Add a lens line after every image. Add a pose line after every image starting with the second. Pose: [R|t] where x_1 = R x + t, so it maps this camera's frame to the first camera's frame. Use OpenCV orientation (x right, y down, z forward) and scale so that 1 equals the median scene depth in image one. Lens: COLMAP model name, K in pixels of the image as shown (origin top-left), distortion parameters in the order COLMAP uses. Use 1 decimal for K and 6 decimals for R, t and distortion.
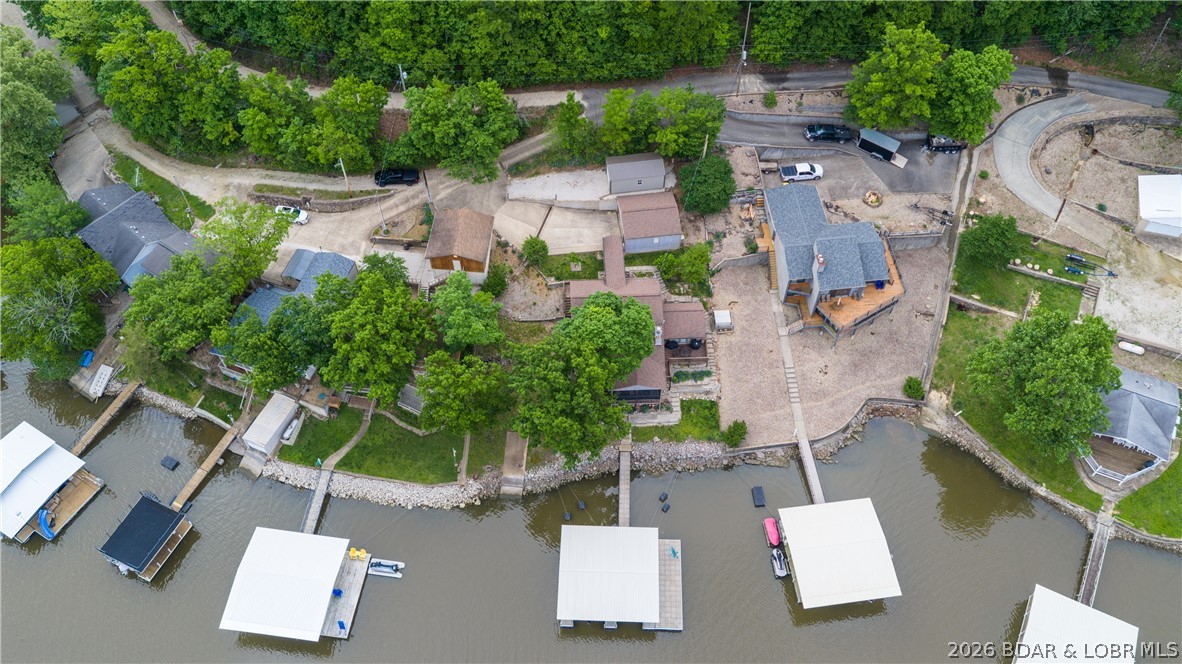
lens RADIAL K [[971.5, 0, 591.0], [0, 971.5, 332.0], [0, 0, 1]] dist [0.030920, -0.070899]
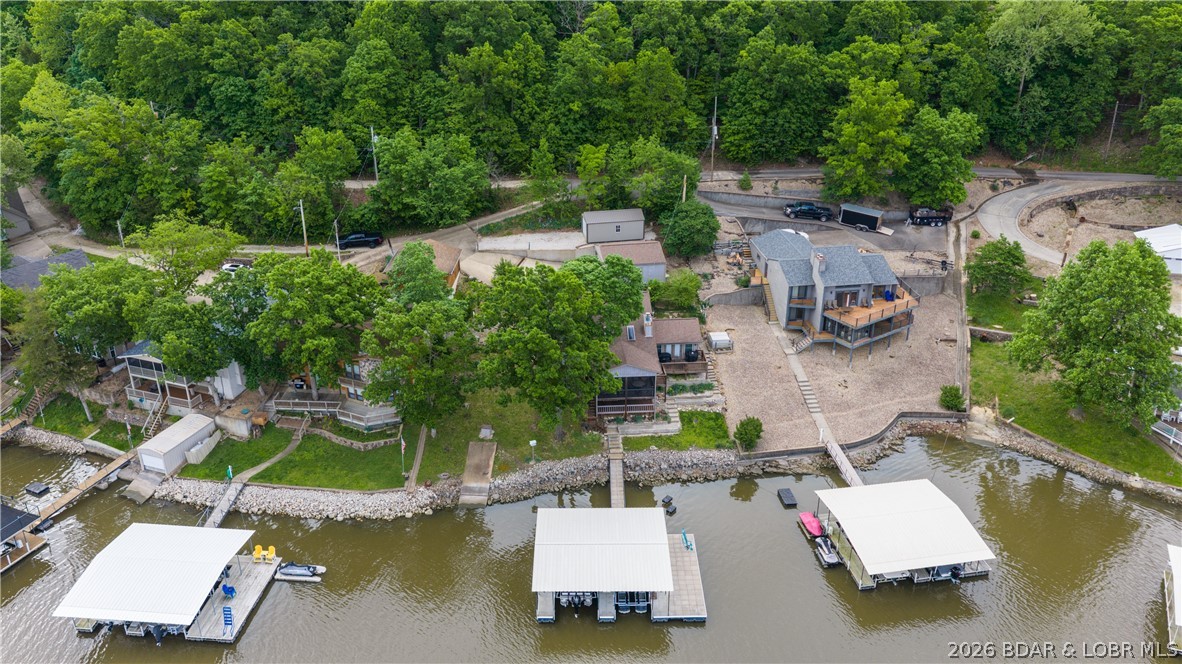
lens RADIAL K [[971.5, 0, 591.0], [0, 971.5, 332.0], [0, 0, 1]] dist [0.030920, -0.070899]
pose [[0.999235, -0.018121, 0.034659, -0.011125], [0.032863, 0.869504, -0.492832, 0.415121], [-0.021206, 0.493594, 0.869434, 0.239507]]
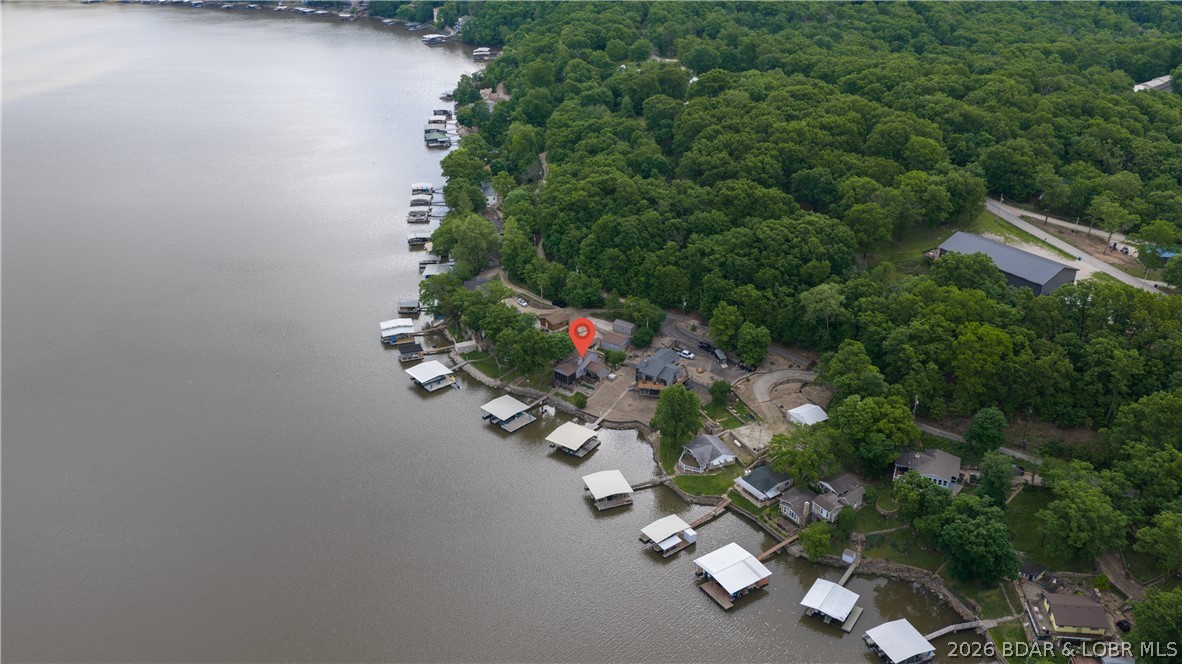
lens RADIAL K [[971.5, 0, 591.0], [0, 971.5, 332.0], [0, 0, 1]] dist [0.030920, -0.070899]
pose [[0.733557, 0.302589, -0.608551, 1.594766], [-0.556803, 0.781006, -0.282841, 0.638852], [0.389698, 0.546323, 0.741395, -0.938014]]
